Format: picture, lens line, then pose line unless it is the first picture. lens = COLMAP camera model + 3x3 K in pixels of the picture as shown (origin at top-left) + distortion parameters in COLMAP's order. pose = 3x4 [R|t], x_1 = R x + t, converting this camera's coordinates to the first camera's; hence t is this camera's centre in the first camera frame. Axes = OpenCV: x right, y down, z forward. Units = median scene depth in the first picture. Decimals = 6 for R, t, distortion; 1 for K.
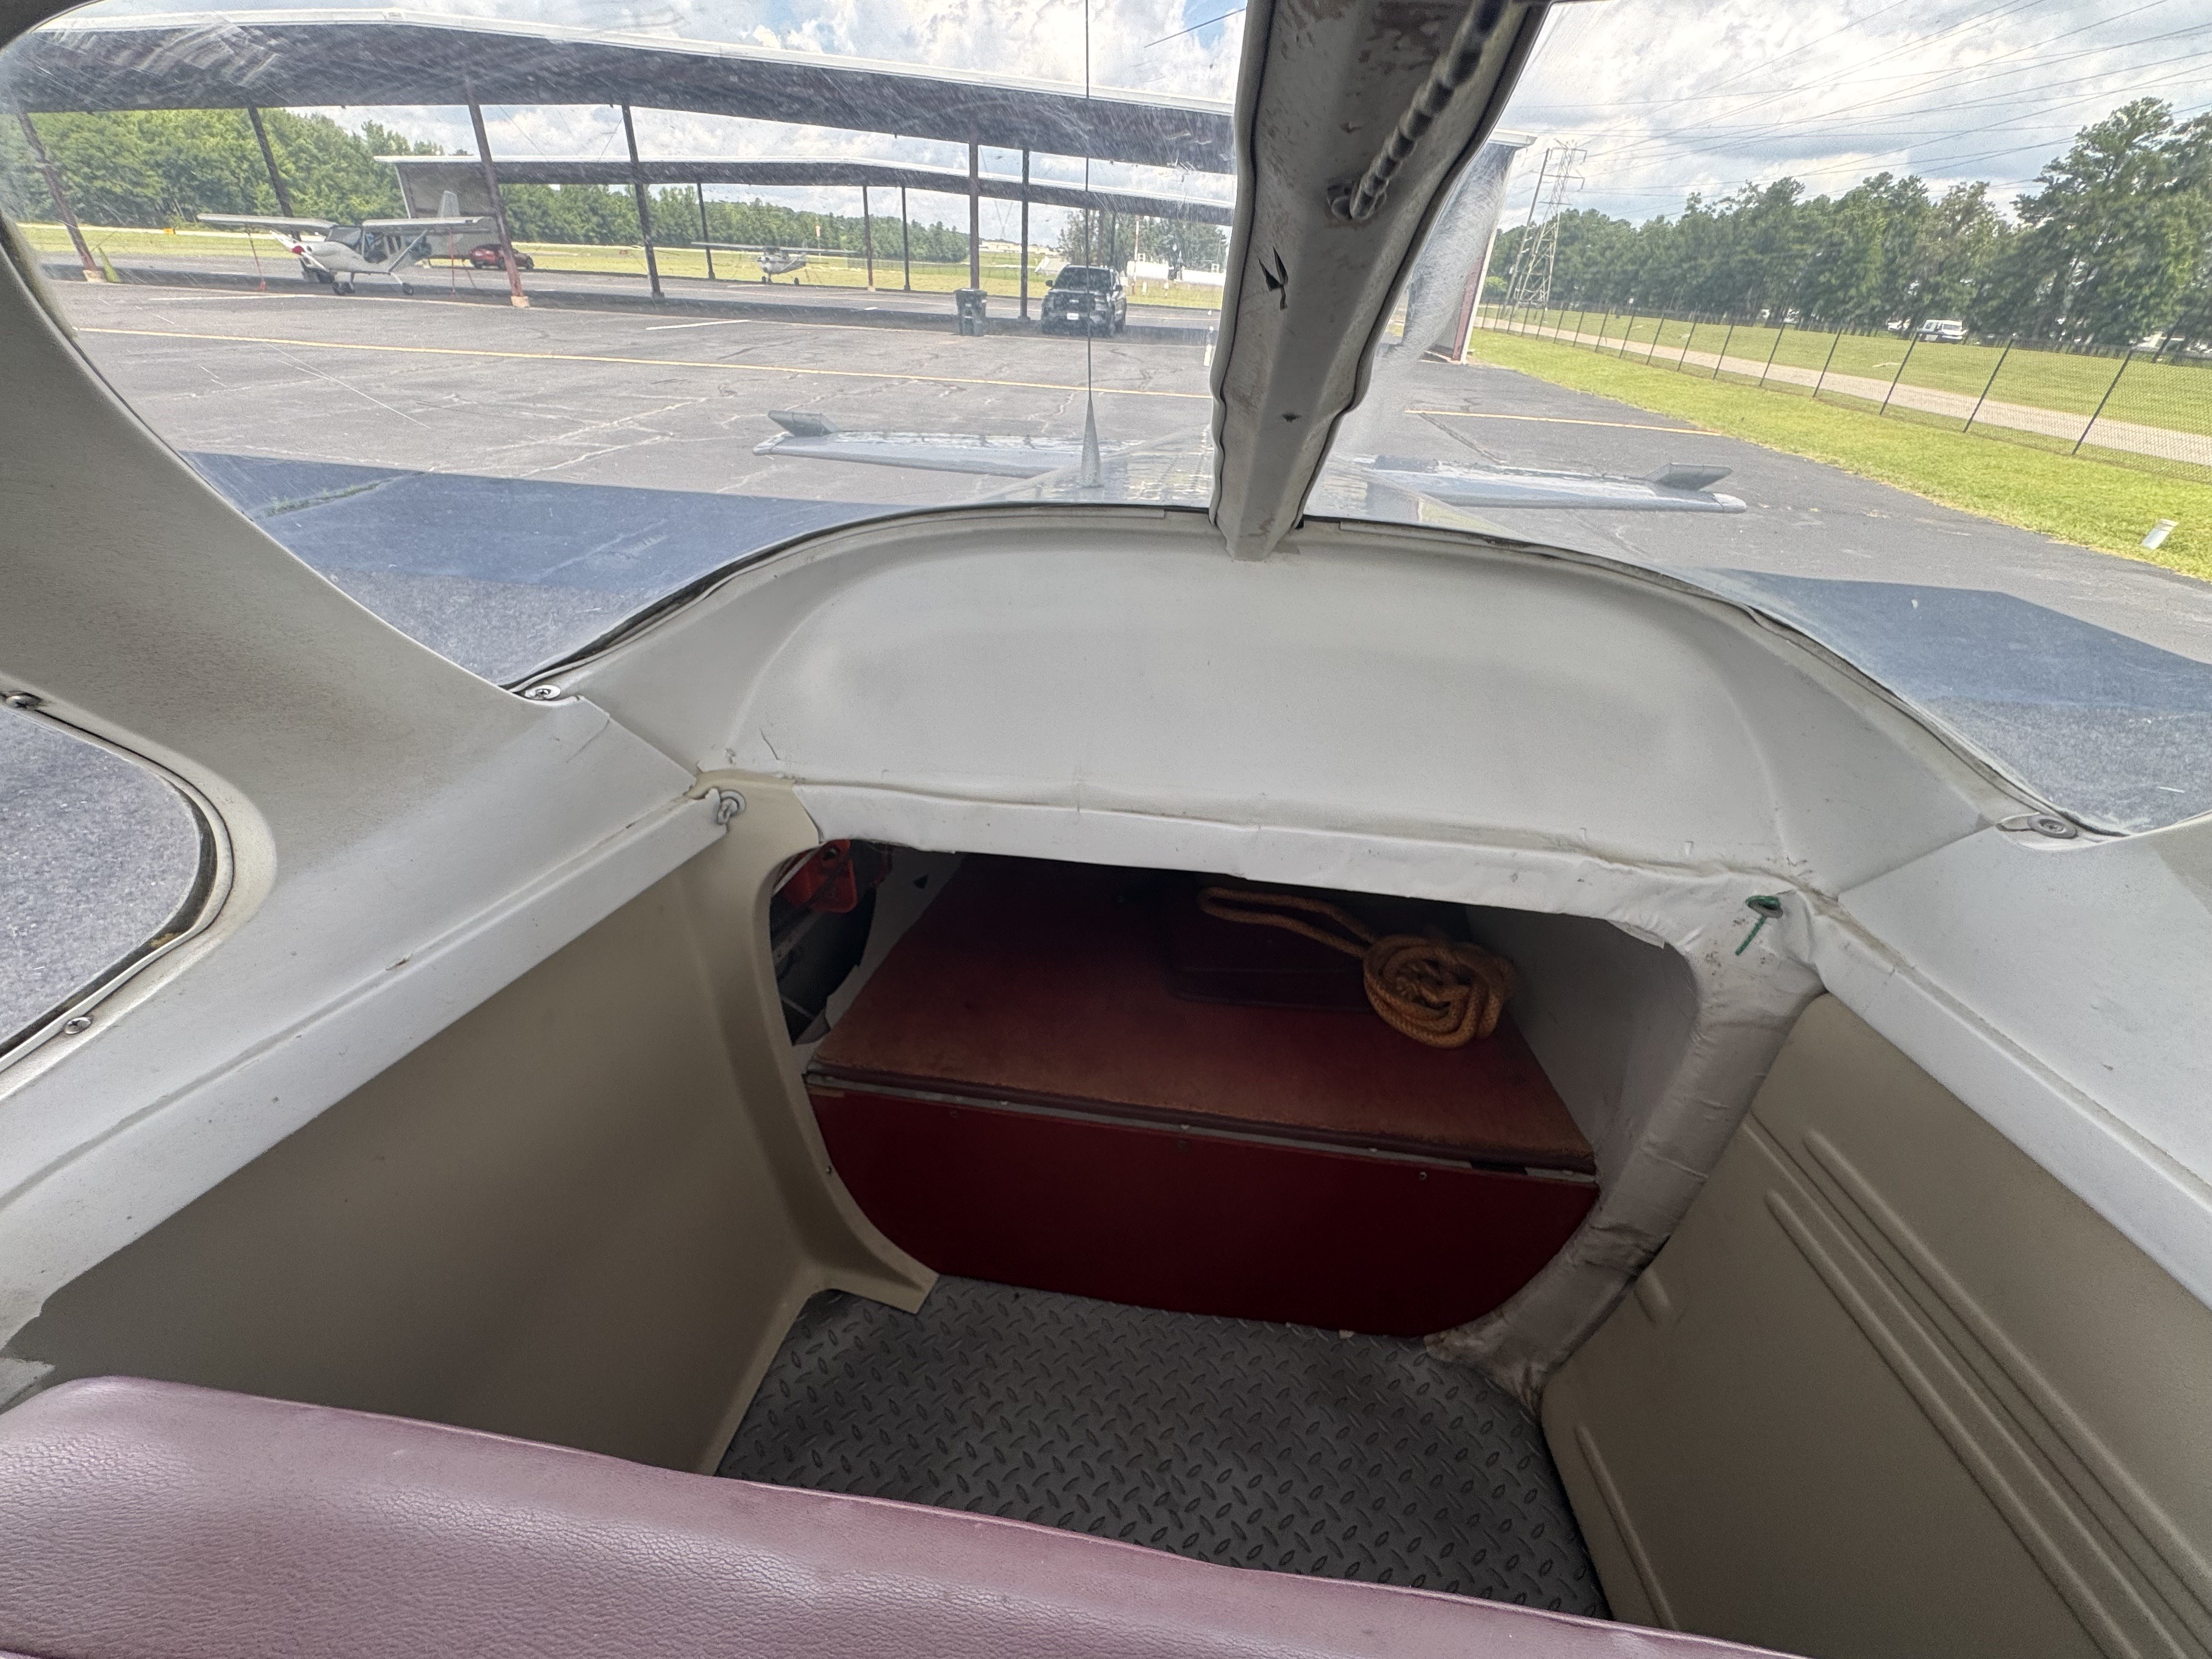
lens RADIAL K [[885.6, 0, 1129.1], [0, 885.6, 834.1], [0, 0, 1]] dist [-0.004170, 0.000890]
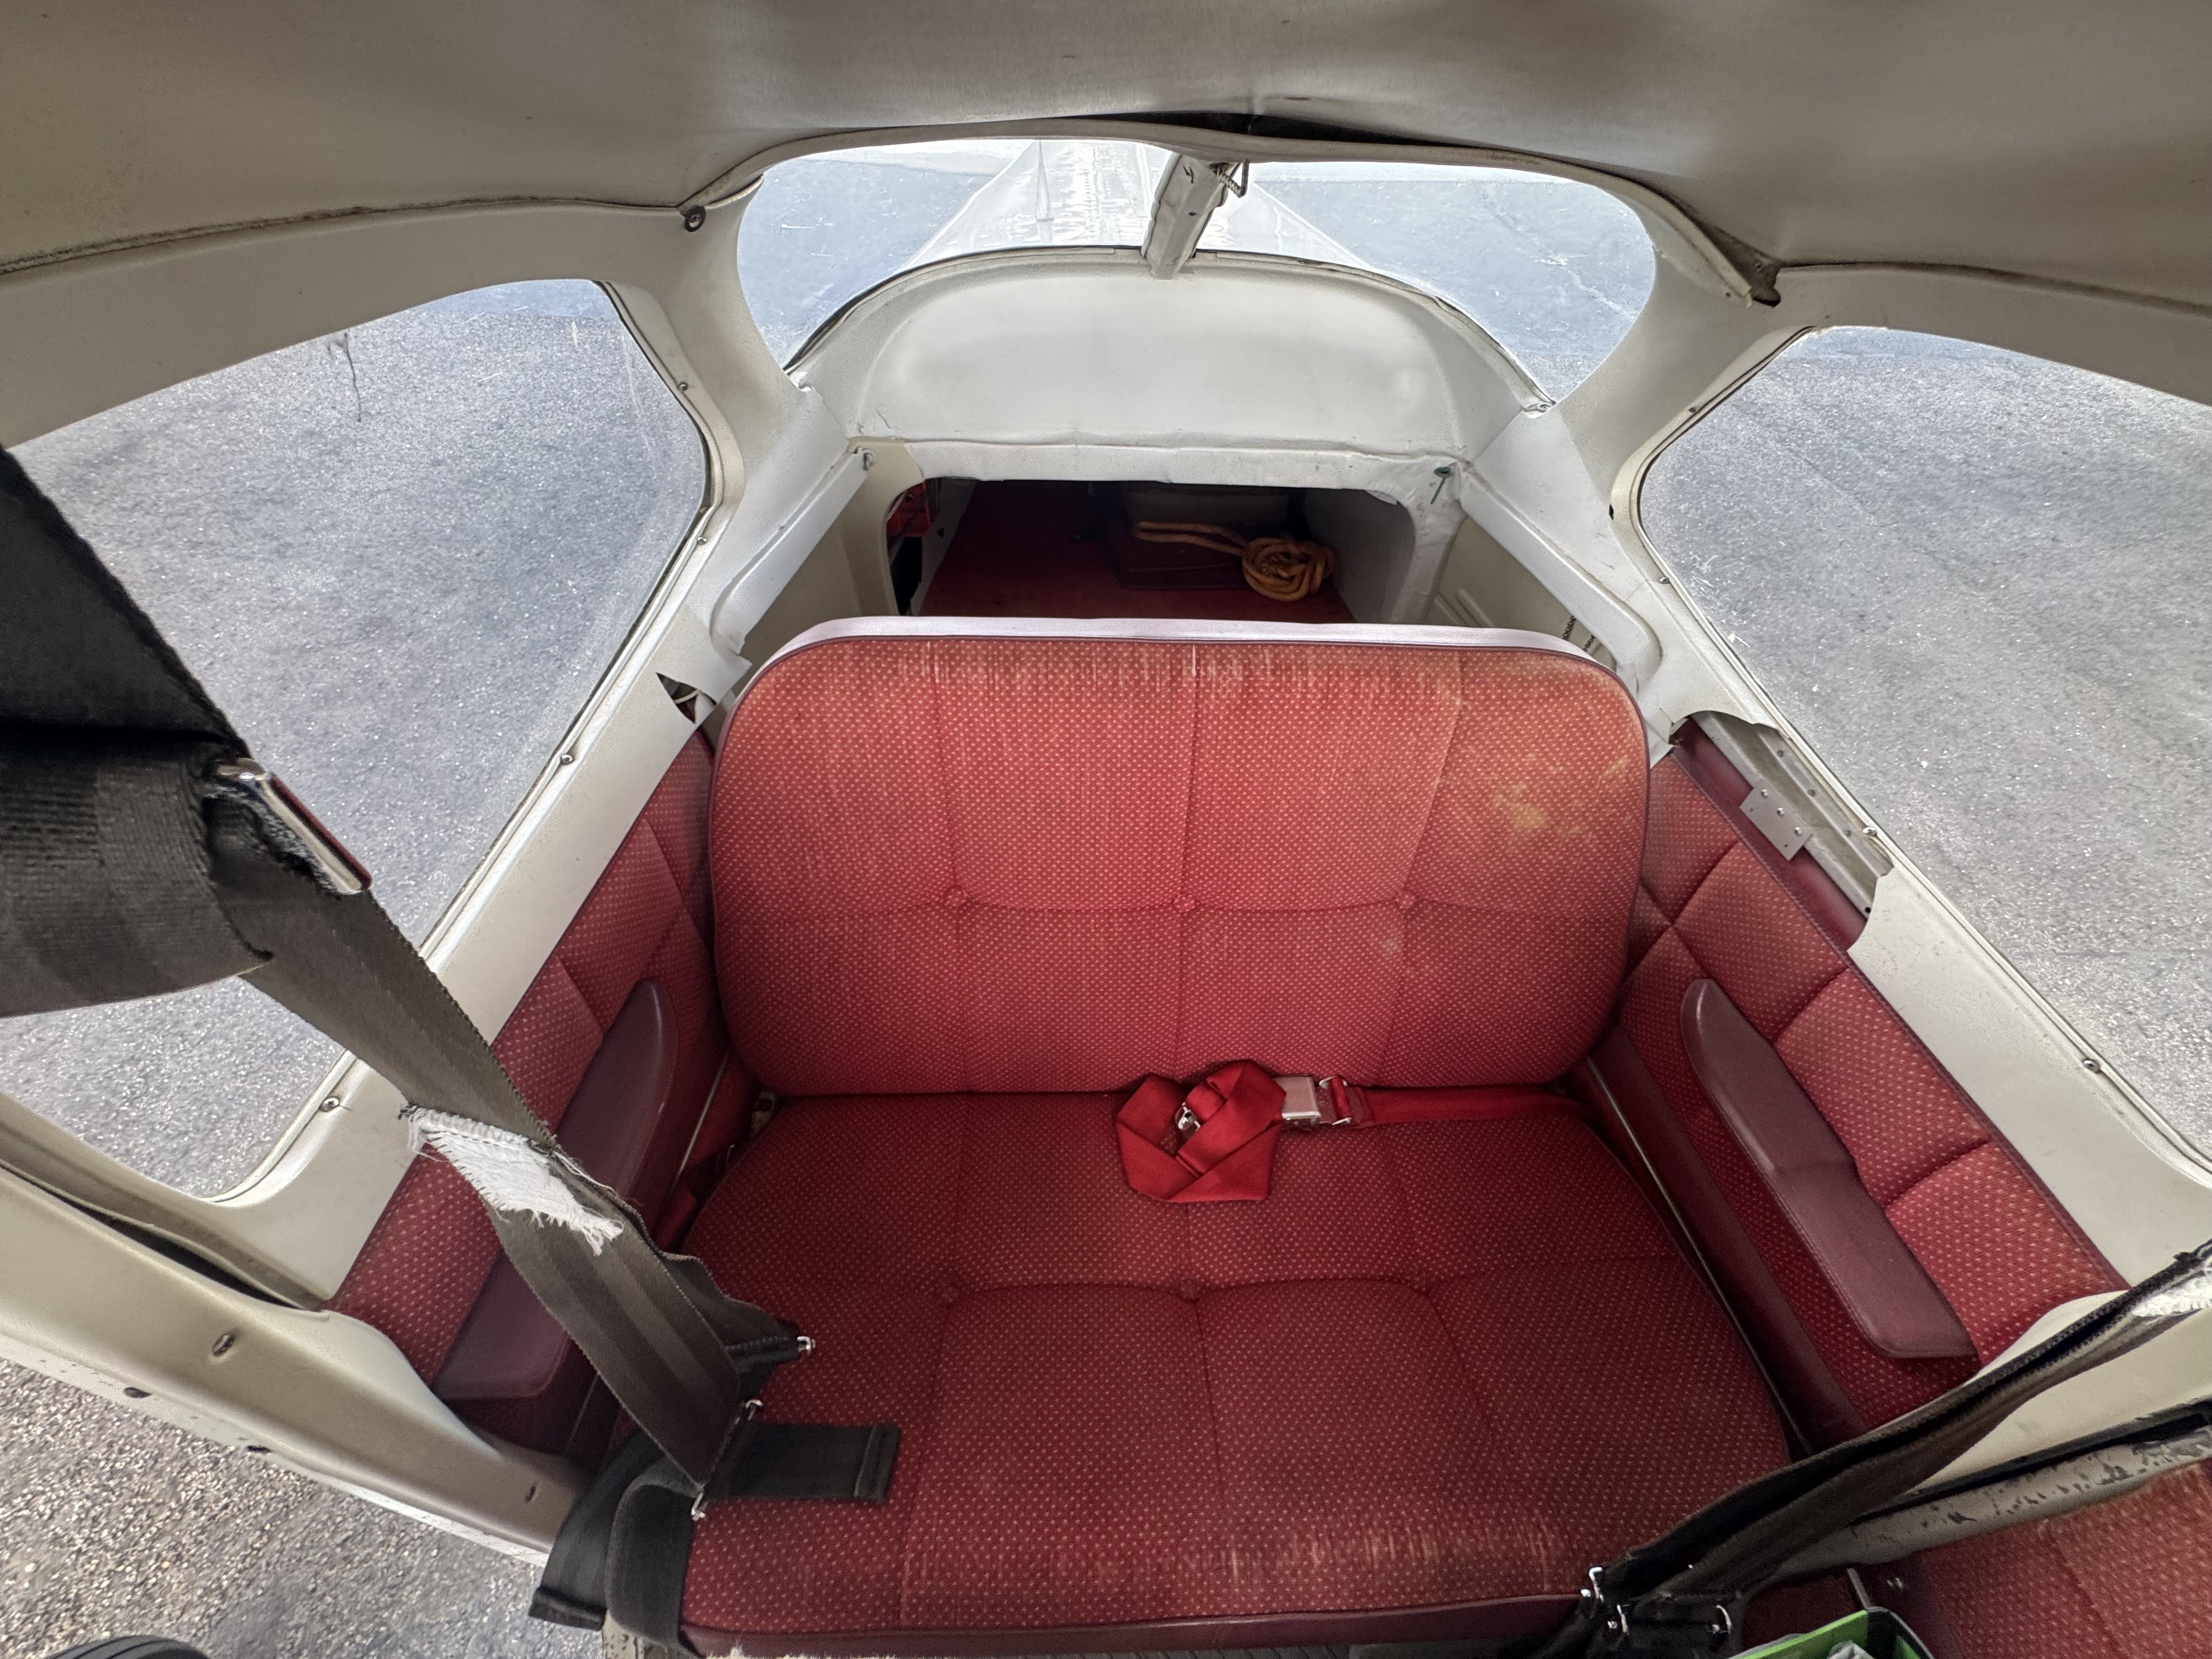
lens RADIAL K [[885.6, 0, 1111.3], [0, 885.6, 831.0], [0, 0, 1]] dist [-0.004170, 0.000890]
pose [[0.991452, -0.100645, 0.083025, -0.218095], [0.072584, 0.954265, 0.290017, 0.203886], [-0.108417, -0.281512, 0.953413, -0.920320]]
